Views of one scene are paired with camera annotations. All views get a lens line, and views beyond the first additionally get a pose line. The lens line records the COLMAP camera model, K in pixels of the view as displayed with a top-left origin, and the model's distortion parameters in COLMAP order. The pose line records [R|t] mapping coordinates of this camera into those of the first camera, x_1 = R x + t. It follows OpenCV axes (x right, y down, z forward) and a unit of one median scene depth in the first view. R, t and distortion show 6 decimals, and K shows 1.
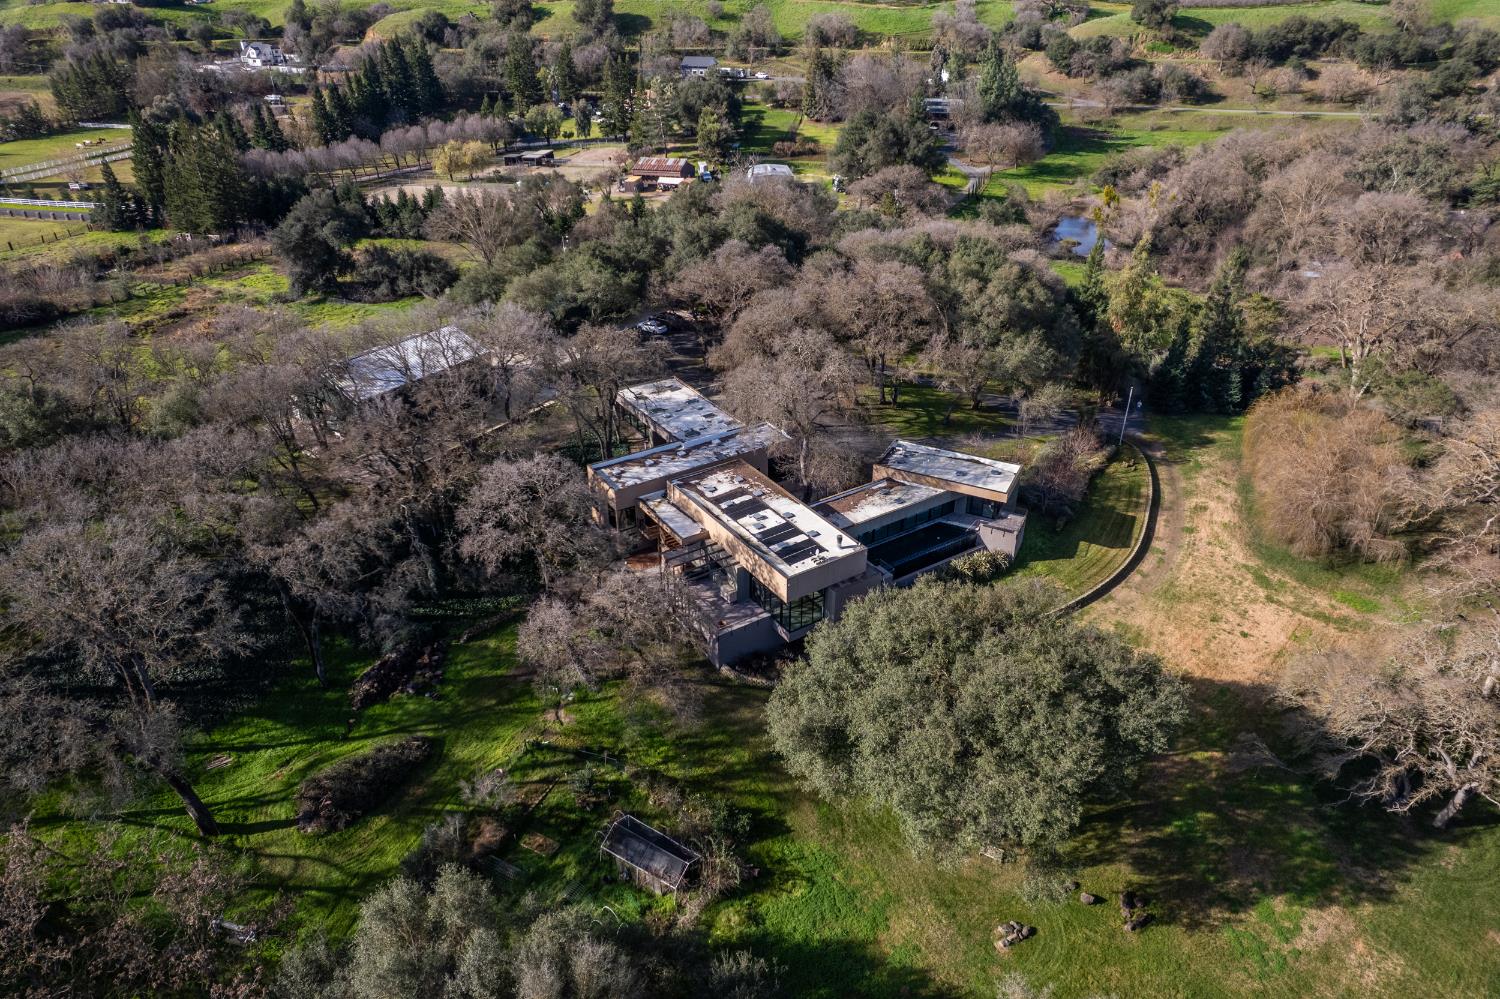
lens RADIAL K [[975.1, 0, 750.0], [0, 975.1, 499.5], [0, 0, 1]] dist [-0.099976, 0.090477]
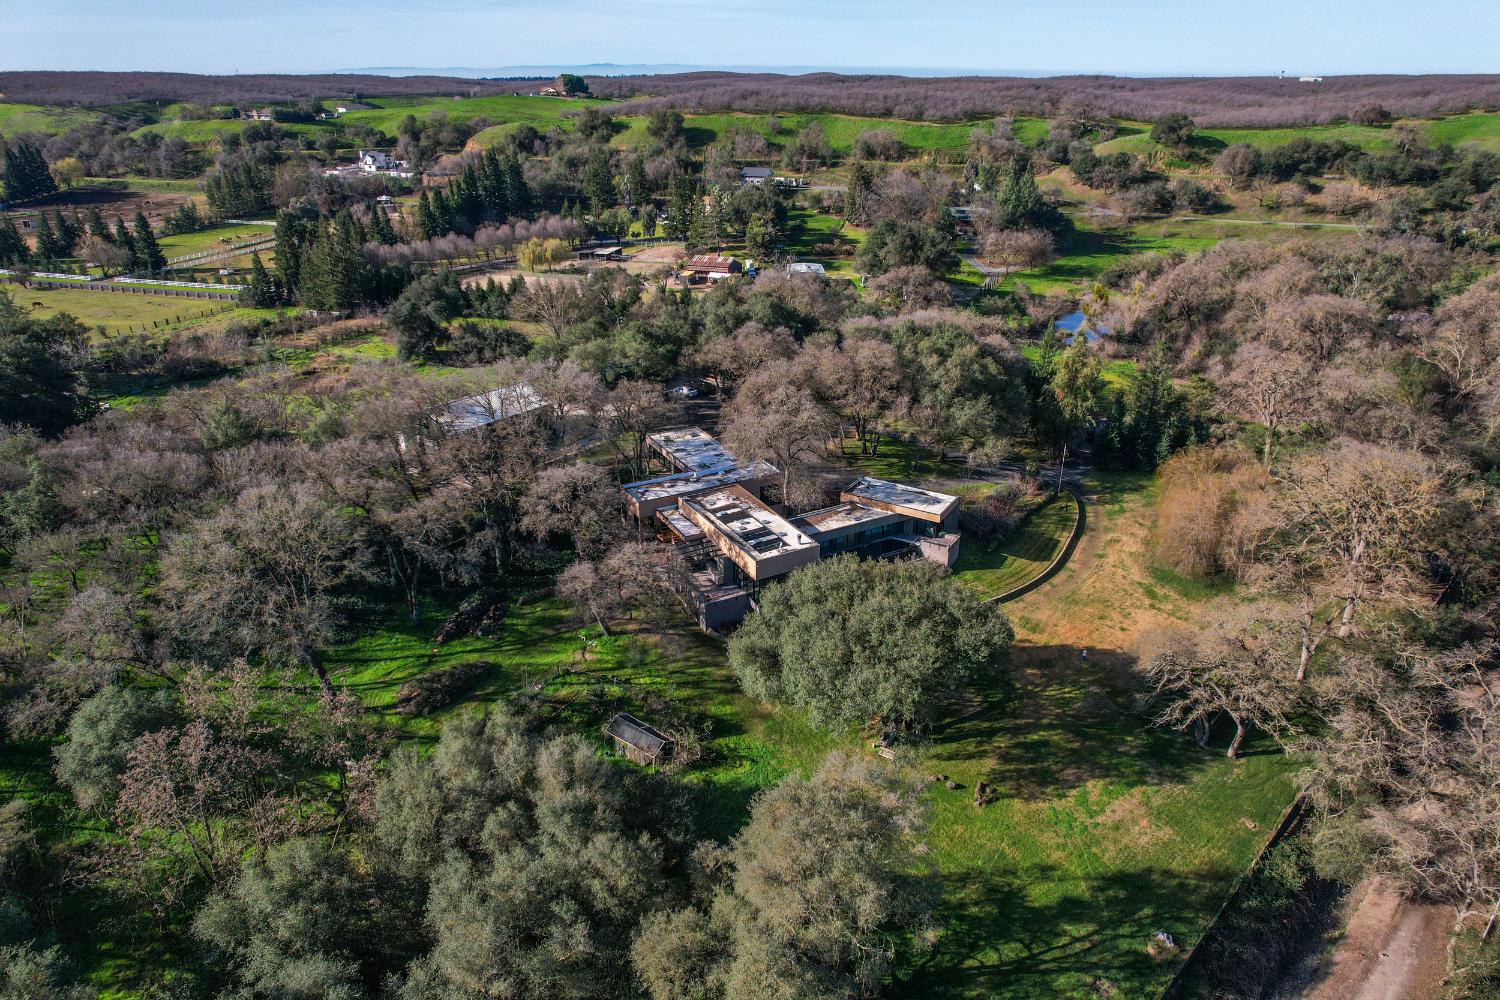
lens RADIAL K [[975.1, 0, 750.0], [0, 975.1, 500.0], [0, 0, 1]] dist [-0.099976, 0.090477]
pose [[0.997184, 0.031453, -0.068080, 0.048227], [-0.037638, 0.995088, -0.091559, 0.048713], [0.064866, 0.093863, 0.993470, -0.144826]]
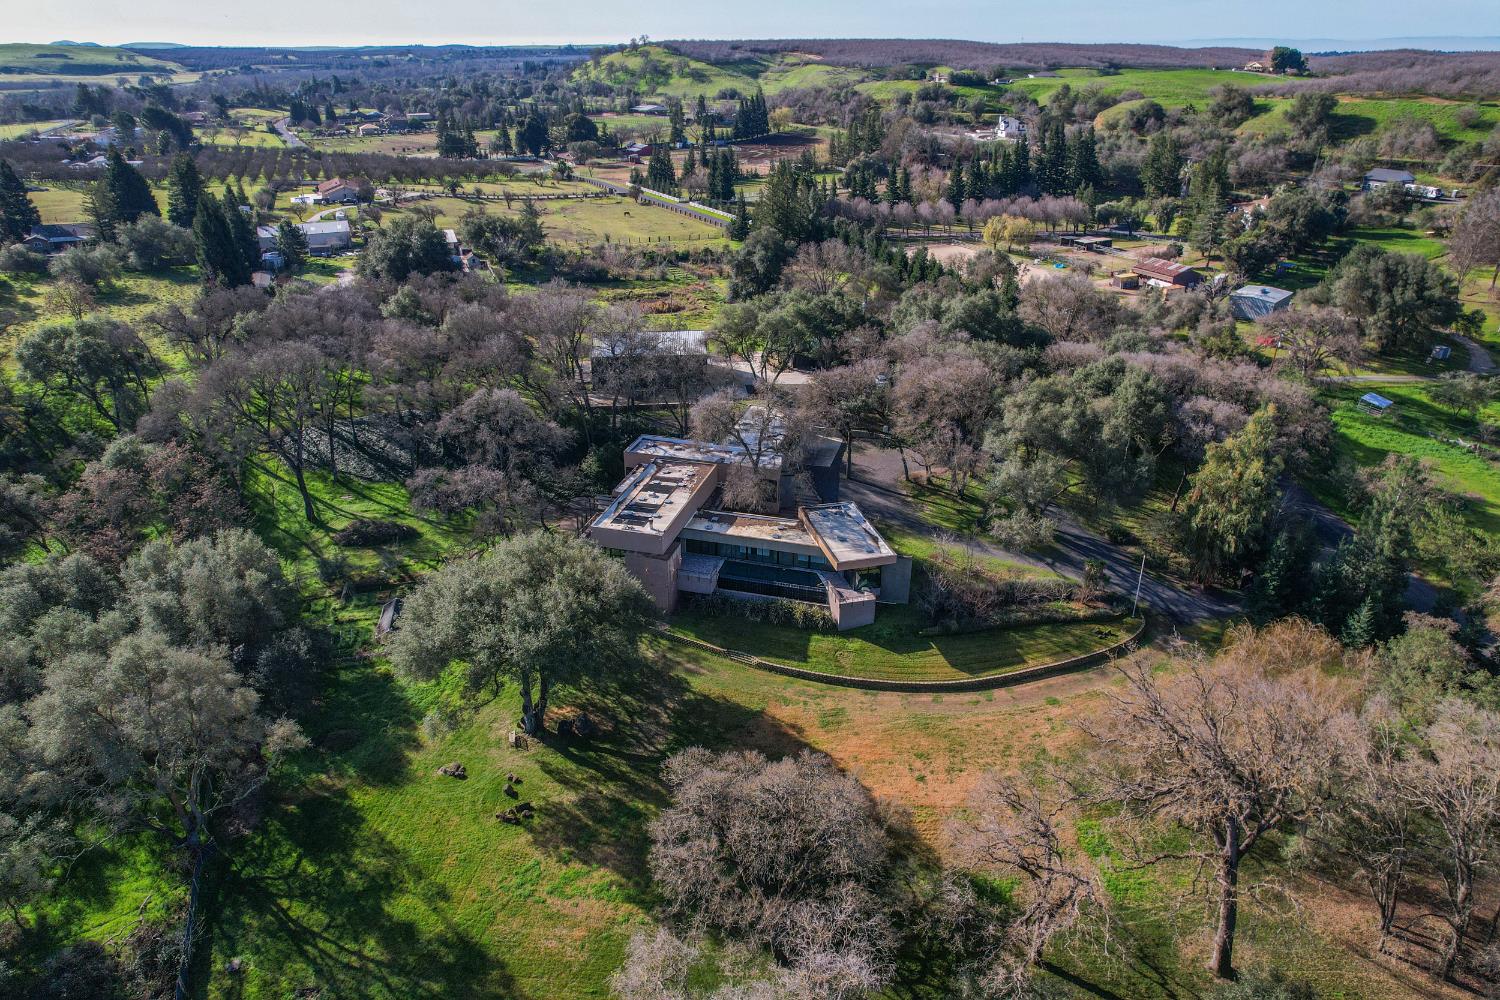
lens RADIAL K [[975.1, 0, 750.0], [0, 975.1, 500.0], [0, 0, 1]] dist [-0.099976, 0.090477]
pose [[0.653376, 0.326564, -0.682976, 0.444815], [-0.371567, 0.924366, 0.086520, -0.061892], [0.659574, 0.197241, 0.725299, 0.060367]]
